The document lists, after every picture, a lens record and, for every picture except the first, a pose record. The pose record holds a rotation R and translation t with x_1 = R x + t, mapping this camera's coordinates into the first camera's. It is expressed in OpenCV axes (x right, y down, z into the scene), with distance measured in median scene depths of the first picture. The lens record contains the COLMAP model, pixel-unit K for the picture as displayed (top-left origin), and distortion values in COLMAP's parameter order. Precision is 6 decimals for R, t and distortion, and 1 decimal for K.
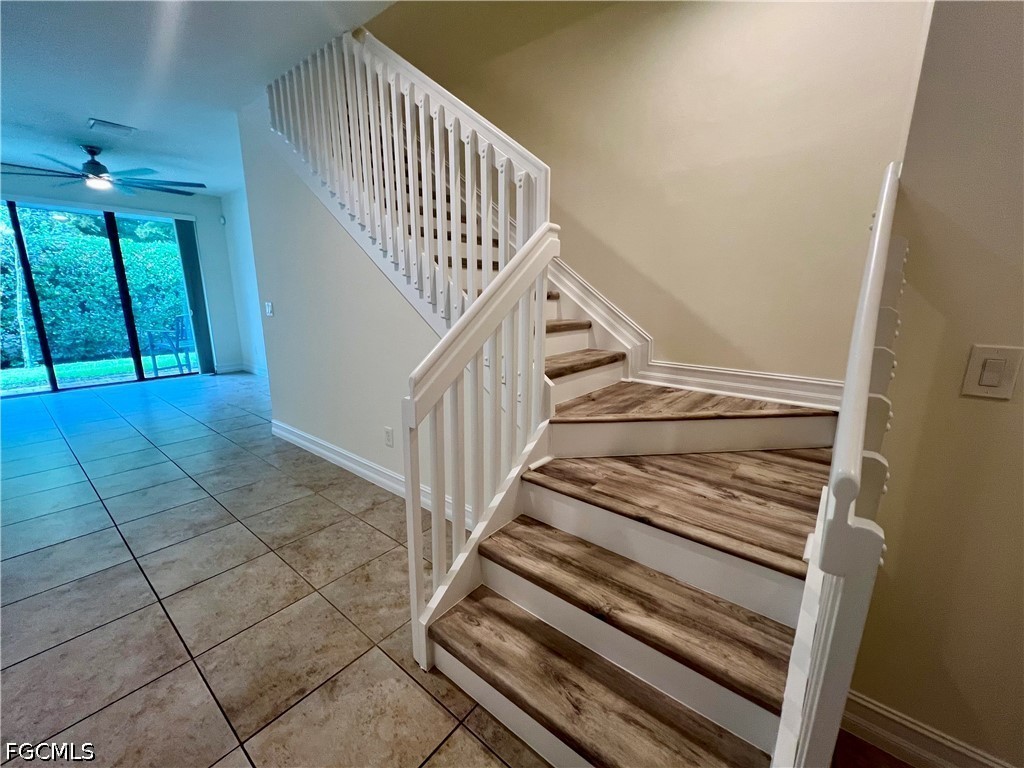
lens RADIAL K [[416.3, 0, 515.0], [0, 416.3, 384.7], [0, 0, 1]] dist [-0.003998, 0.001377]
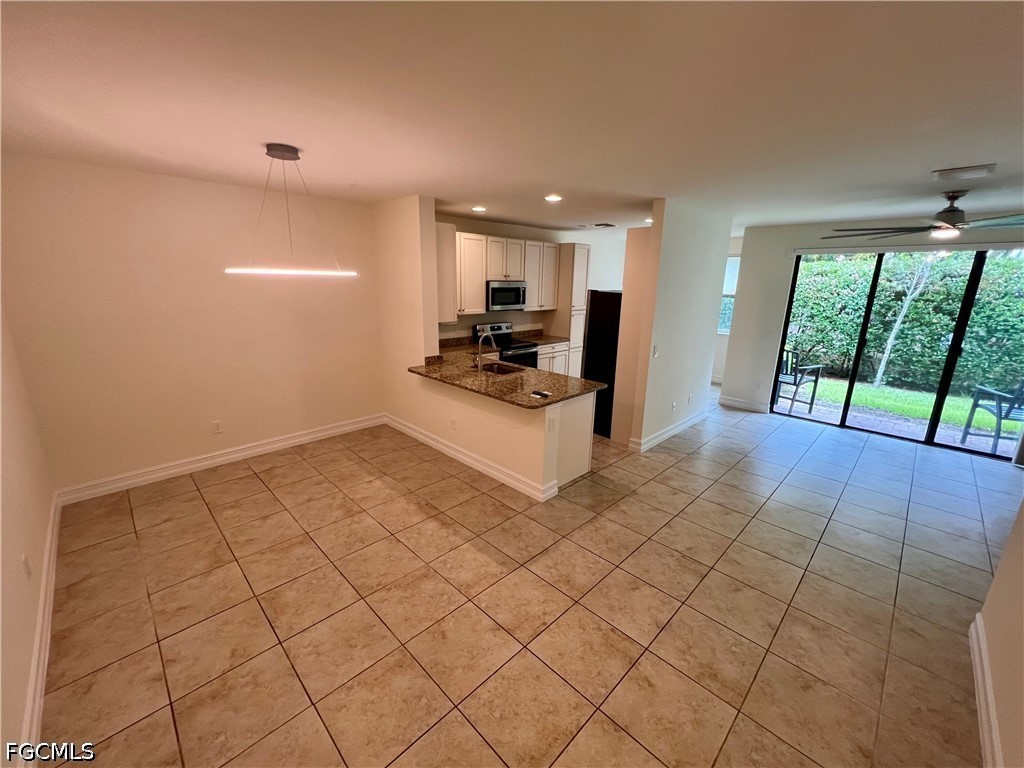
lens RADIAL K [[416.3, 0, 511.5], [0, 416.3, 386.2], [0, 0, 1]] dist [-0.003998, 0.001377]
pose [[-0.116954, 0.239270, -0.963884, -0.001174], [-0.237003, 0.935779, 0.261051, -0.208289], [0.964443, 0.258975, -0.052735, 0.274925]]
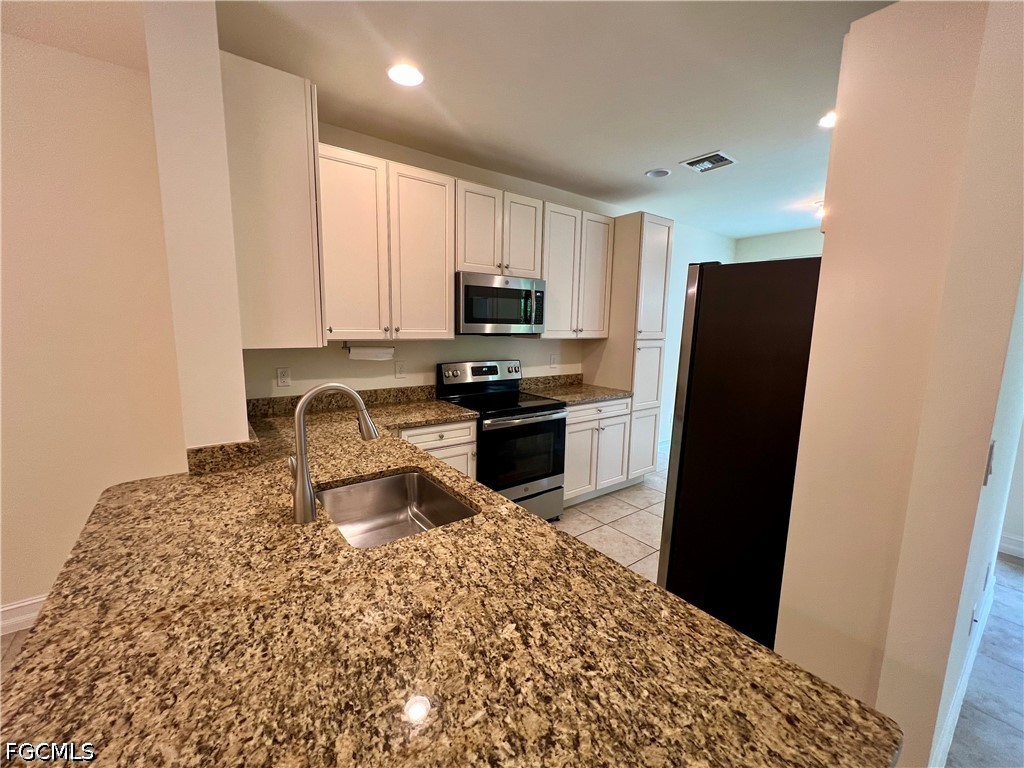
lens RADIAL K [[416.3, 0, 511.5], [0, 416.3, 385.6], [0, 0, 1]] dist [-0.003998, 0.001377]
pose [[-0.253476, 0.128714, -0.958740, -0.797660], [-0.232049, 0.954079, 0.189438, -0.125784], [0.939097, 0.270493, -0.211968, 0.305828]]
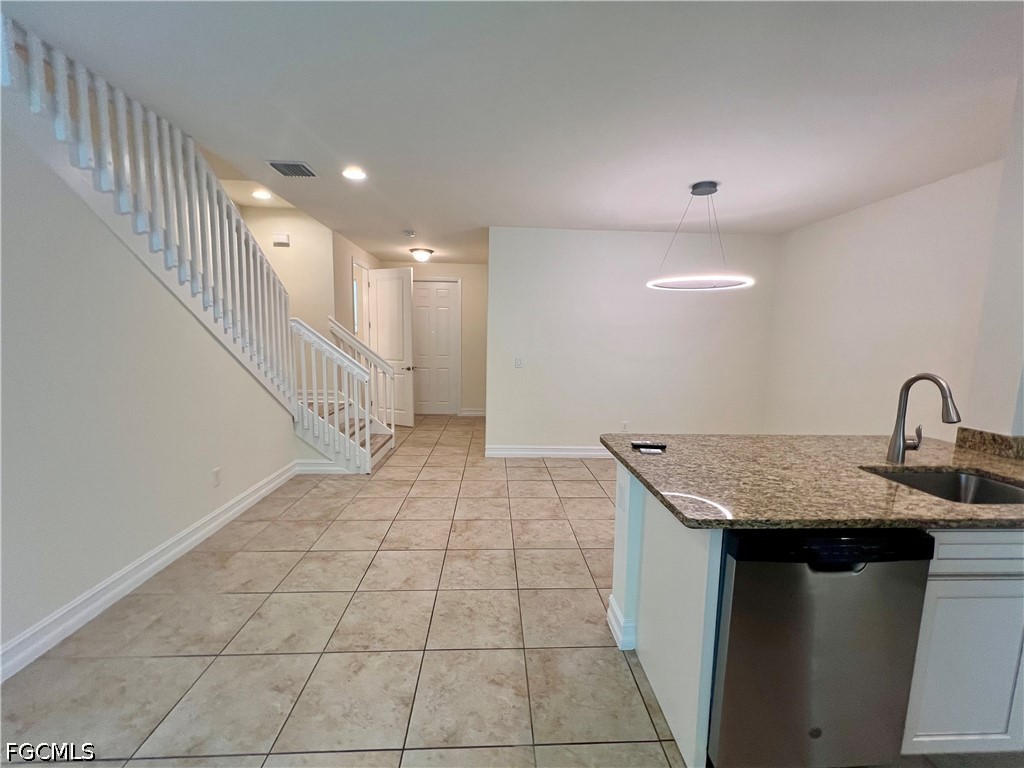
lens RADIAL K [[416.3, 0, 511.8], [0, 416.3, 384.9], [0, 0, 1]] dist [-0.003998, 0.001377]
pose [[-0.656283, -0.110011, 0.746452, -1.085126], [0.139727, 0.954481, 0.263519, -0.196954], [-0.741464, 0.277243, -0.611038, 0.682917]]
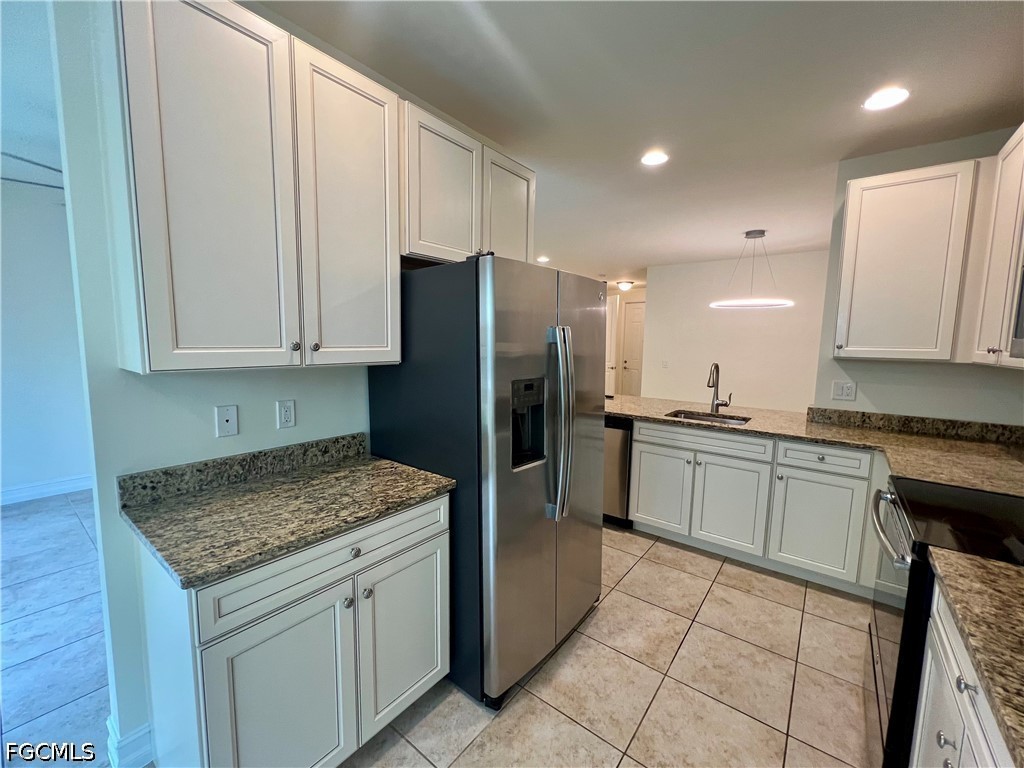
lens RADIAL K [[416.3, 0, 513.0], [0, 416.3, 385.6], [0, 0, 1]] dist [-0.003998, 0.001377]
pose [[-0.008884, -0.117981, 0.992976, -1.813671], [0.201331, 0.972469, 0.117346, -0.165745], [-0.979483, 0.200960, 0.015114, 0.486952]]
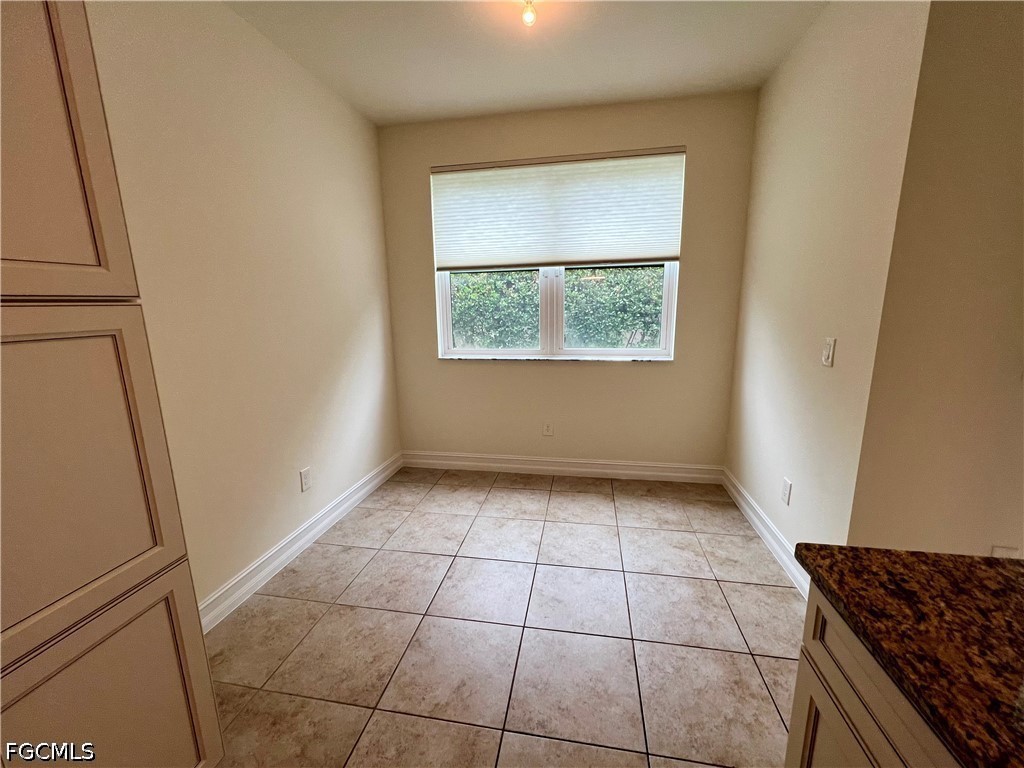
lens RADIAL K [[416.3, 0, 512.5], [0, 416.3, 386.2], [0, 0, 1]] dist [-0.003998, 0.001377]
pose [[0.473218, 0.157836, -0.866690, -1.504960], [-0.174709, 0.981092, 0.083278, -0.135687], [0.863447, 0.112010, 0.491846, 0.476414]]
